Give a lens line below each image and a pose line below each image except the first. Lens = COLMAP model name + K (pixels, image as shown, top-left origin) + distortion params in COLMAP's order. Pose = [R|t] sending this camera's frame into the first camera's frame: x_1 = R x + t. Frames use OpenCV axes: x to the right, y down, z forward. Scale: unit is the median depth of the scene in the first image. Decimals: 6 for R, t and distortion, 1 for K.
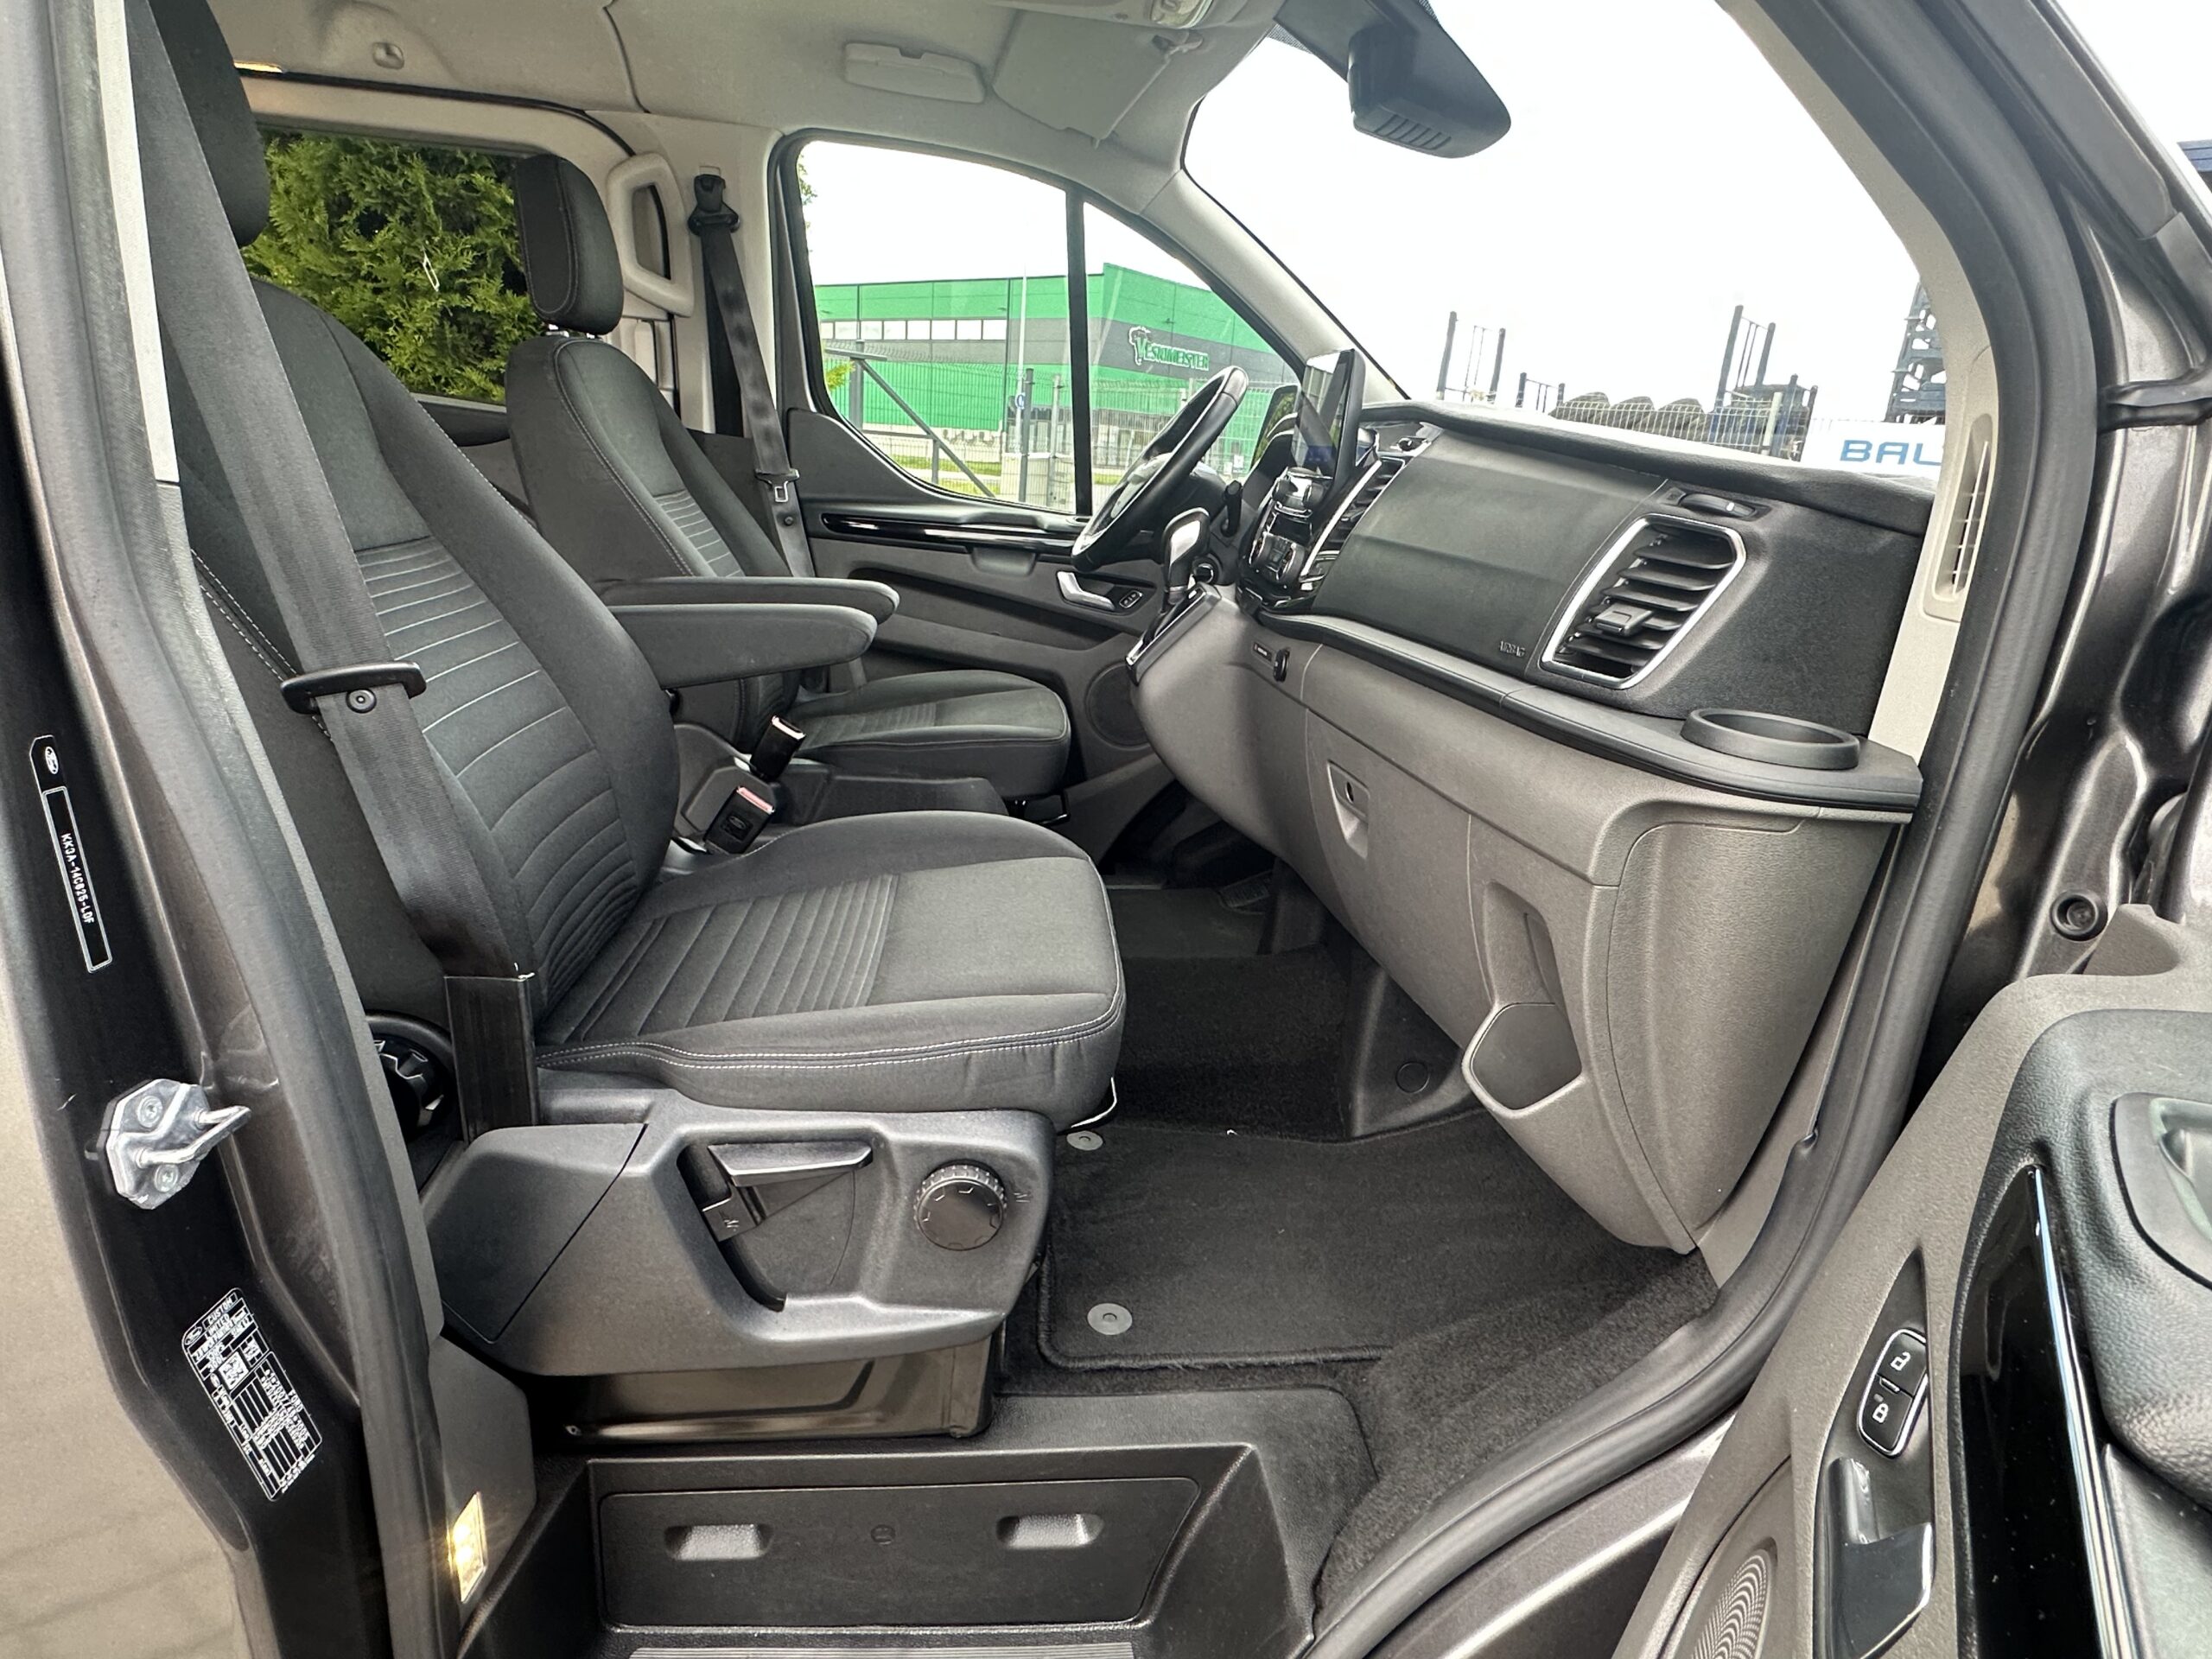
lens RADIAL K [[1221.0, 0, 1113.8], [0, 1221.0, 832.0], [0, 0, 1]] dist [-0.006034, -0.002261]
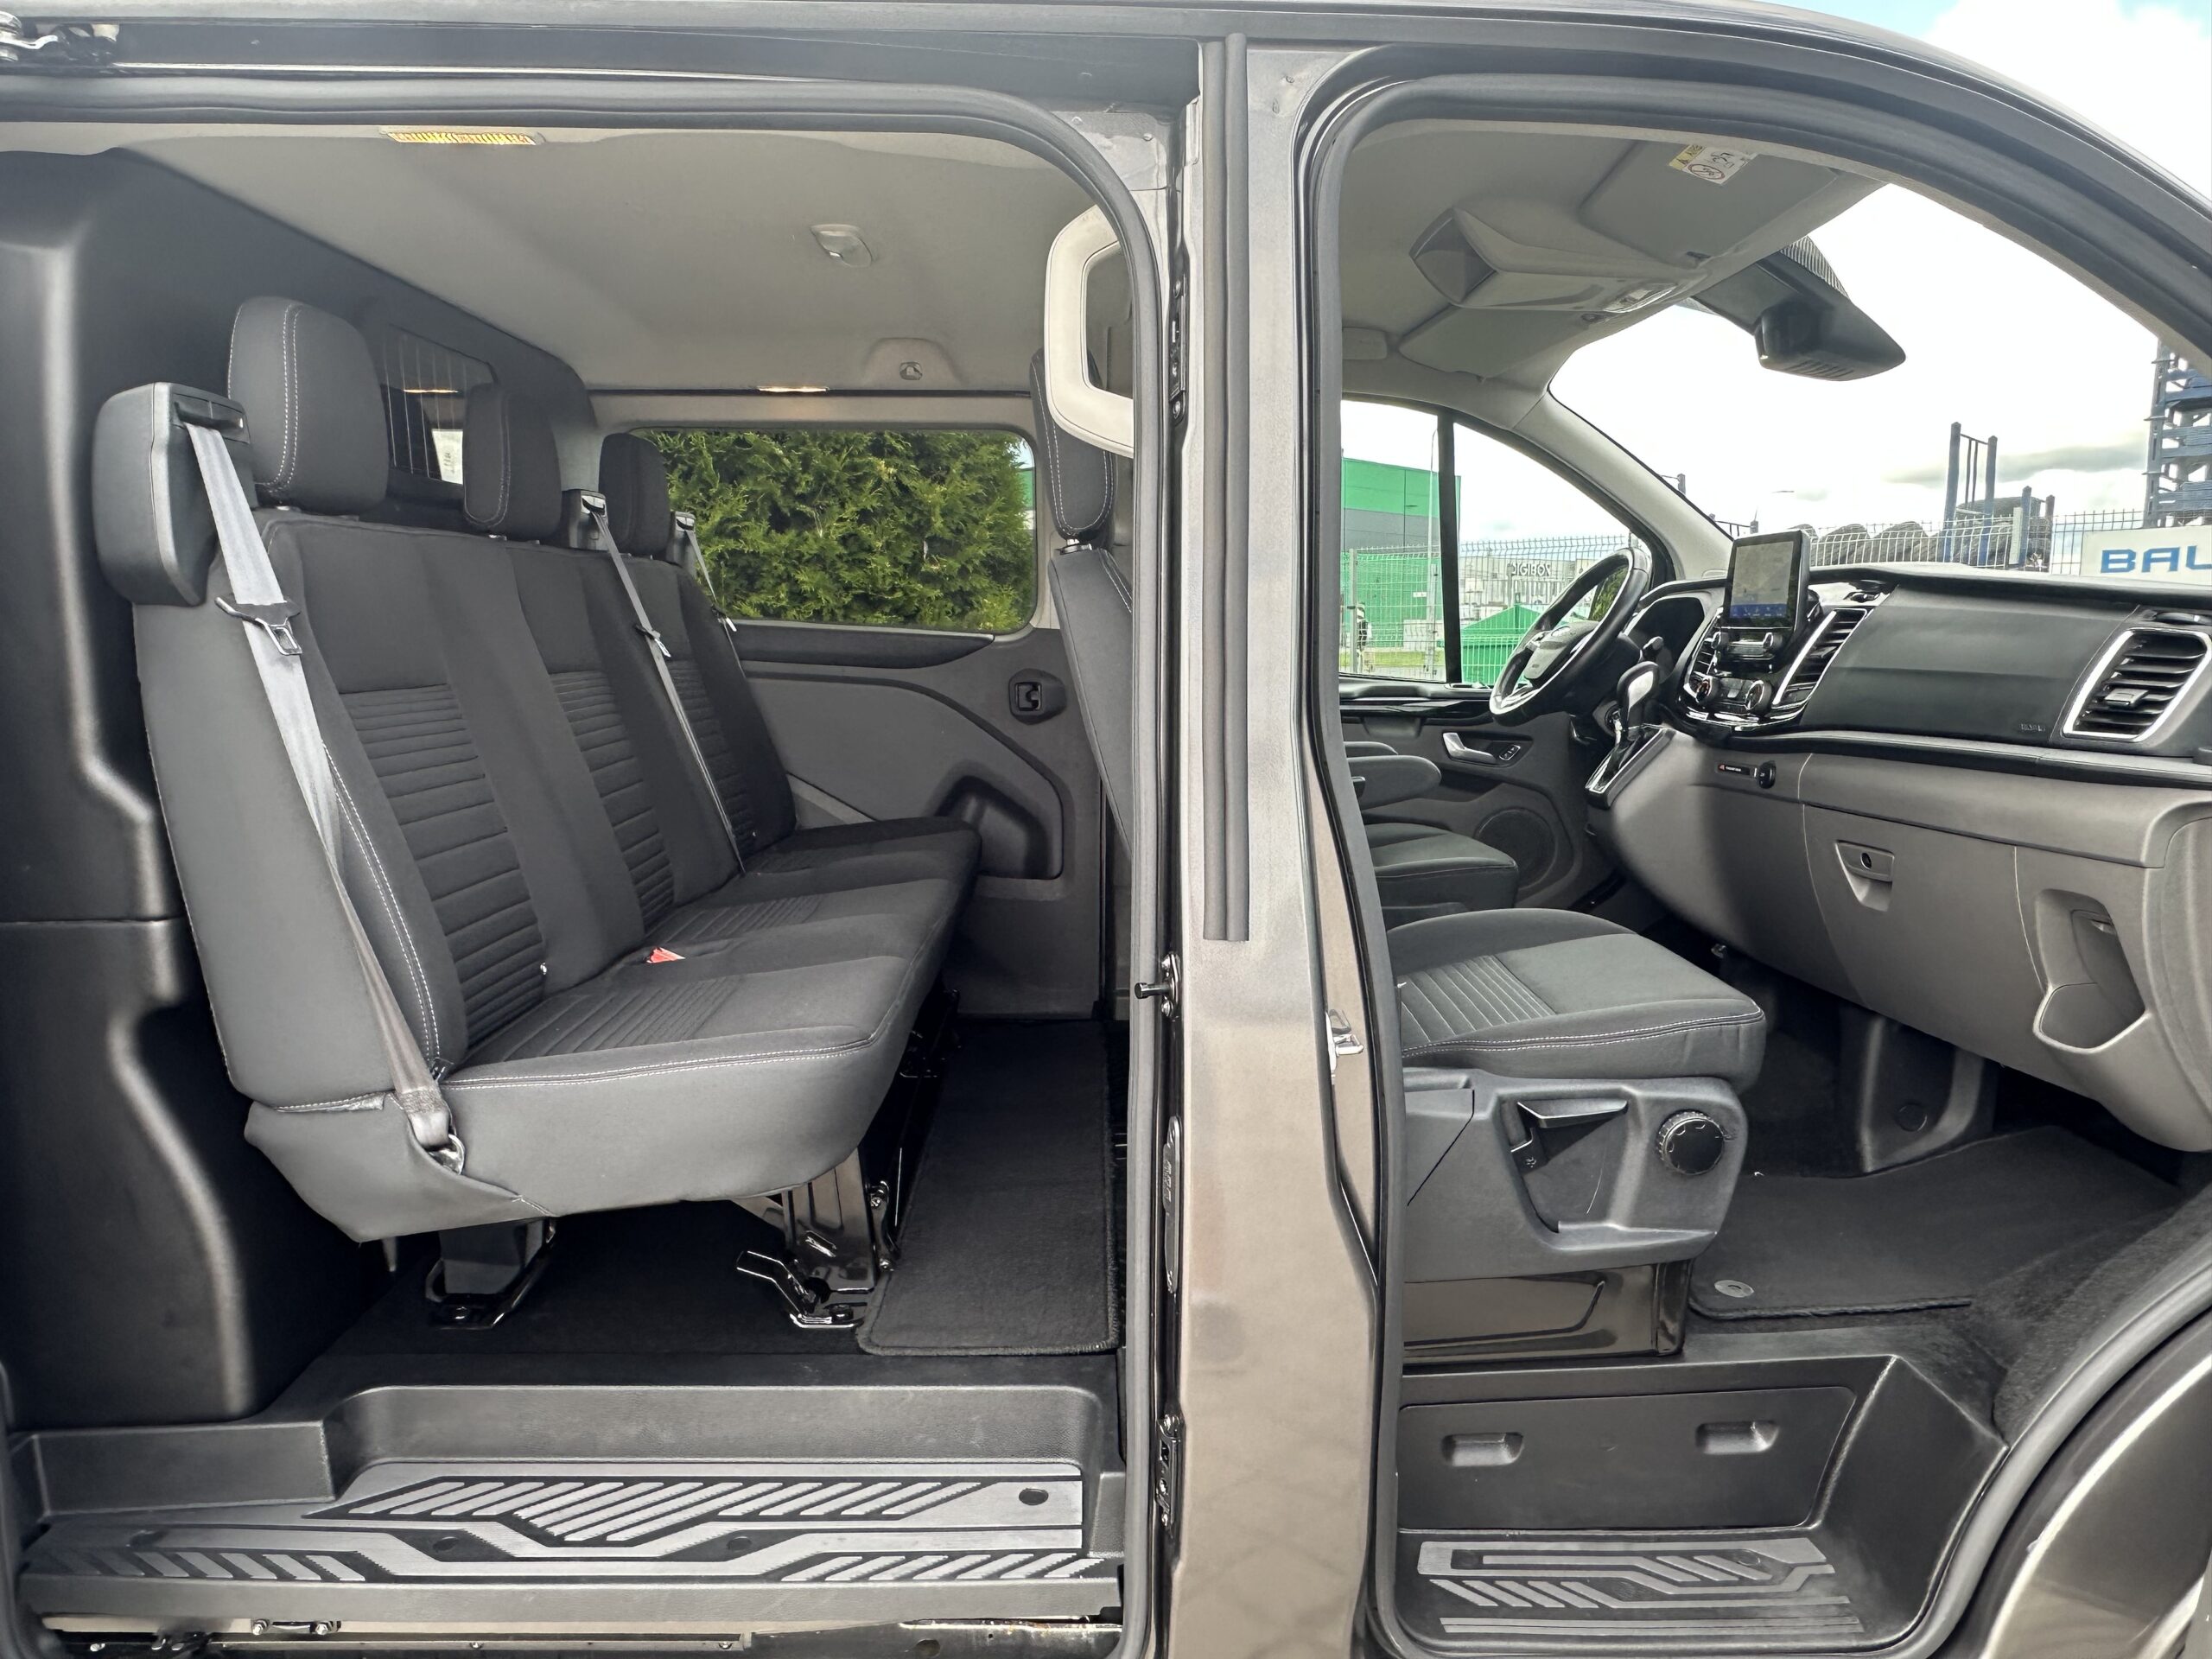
lens RADIAL K [[1412.8, 0, 1103.0], [0, 1412.8, 829.8], [0, 0, 1]] dist [-0.008598, -0.000466]
pose [[0.993496, -0.071692, -0.088469, -0.412814], [0.056030, 0.984141, -0.168305, 0.122981], [0.099133, 0.162253, 0.981757, -0.473682]]
